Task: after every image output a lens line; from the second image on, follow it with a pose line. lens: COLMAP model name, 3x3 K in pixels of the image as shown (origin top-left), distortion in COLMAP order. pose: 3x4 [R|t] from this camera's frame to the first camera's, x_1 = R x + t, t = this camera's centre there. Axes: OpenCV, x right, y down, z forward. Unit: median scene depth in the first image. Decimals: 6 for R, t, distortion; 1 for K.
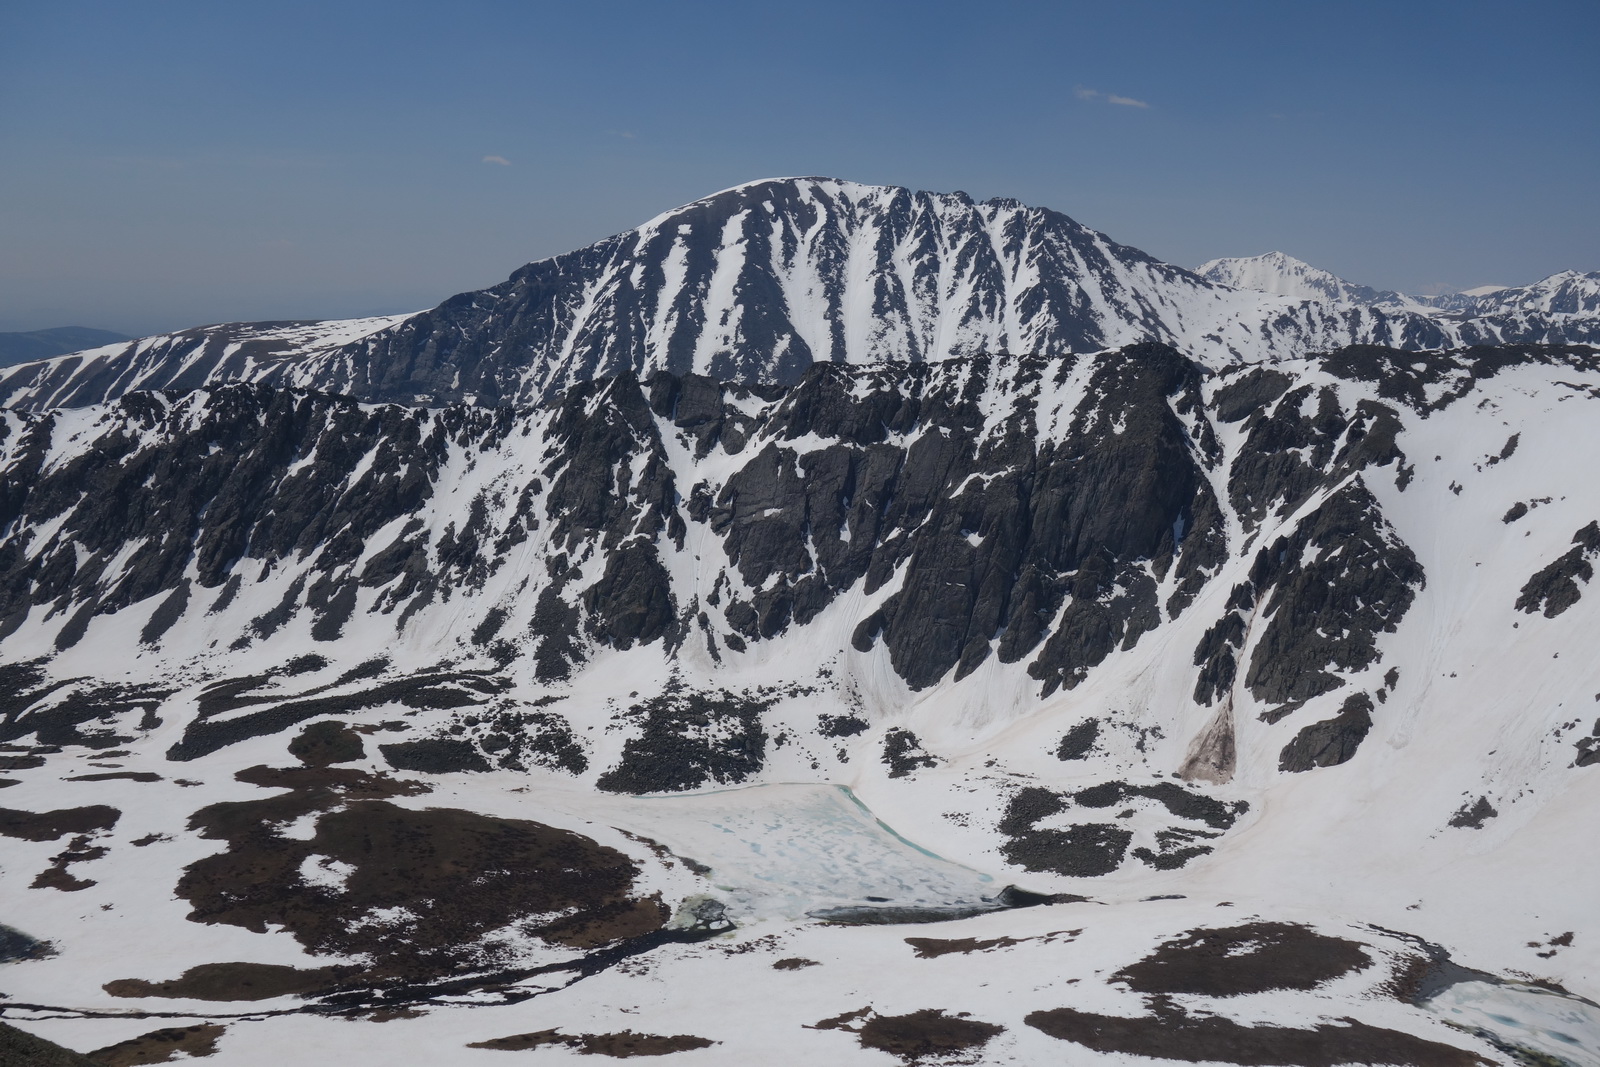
lens RADIAL K [[1765.9, 0, 800.5], [0, 1765.9, 534.8], [0, 0, 1]] dist [0.026770, 0.000000]
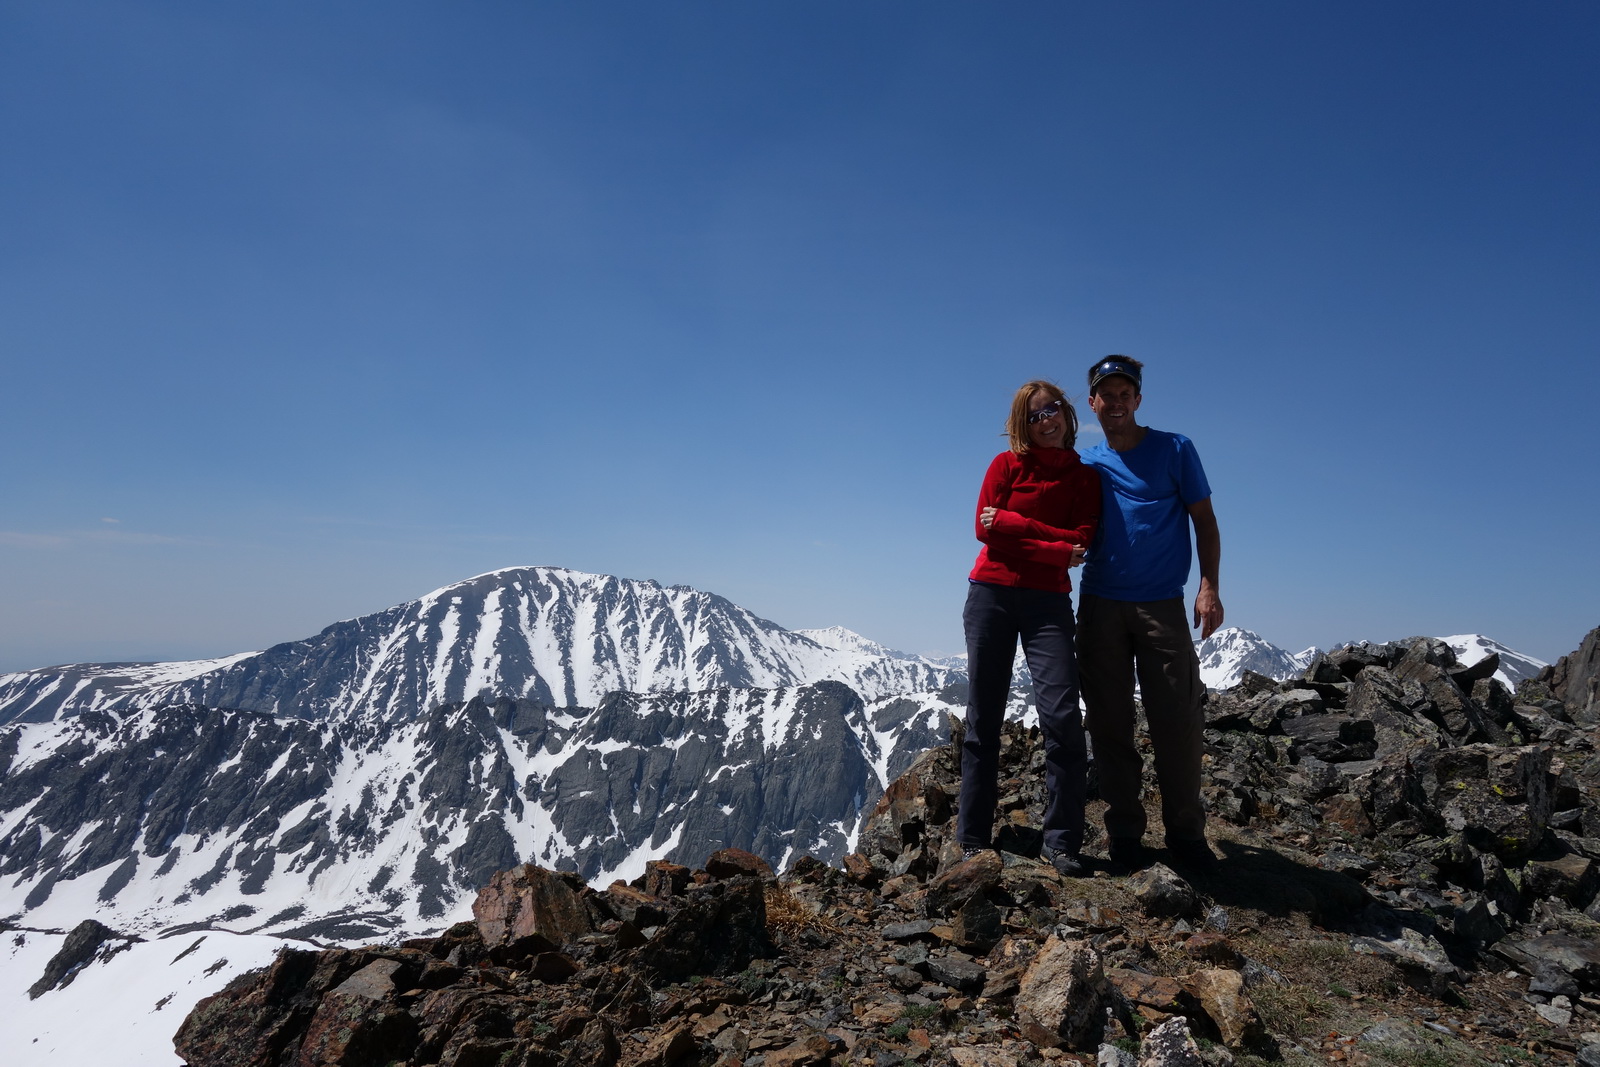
lens RADIAL K [[1293.3, 0, 799.5], [0, 1293.3, 532.0], [0, 0, 1]] dist [0.025883, -0.001479]
pose [[0.970102, 0.039543, 0.239454, -0.105107], [0.015634, 0.974406, -0.224250, 0.018512], [-0.242193, 0.221289, 0.944655, -0.099022]]
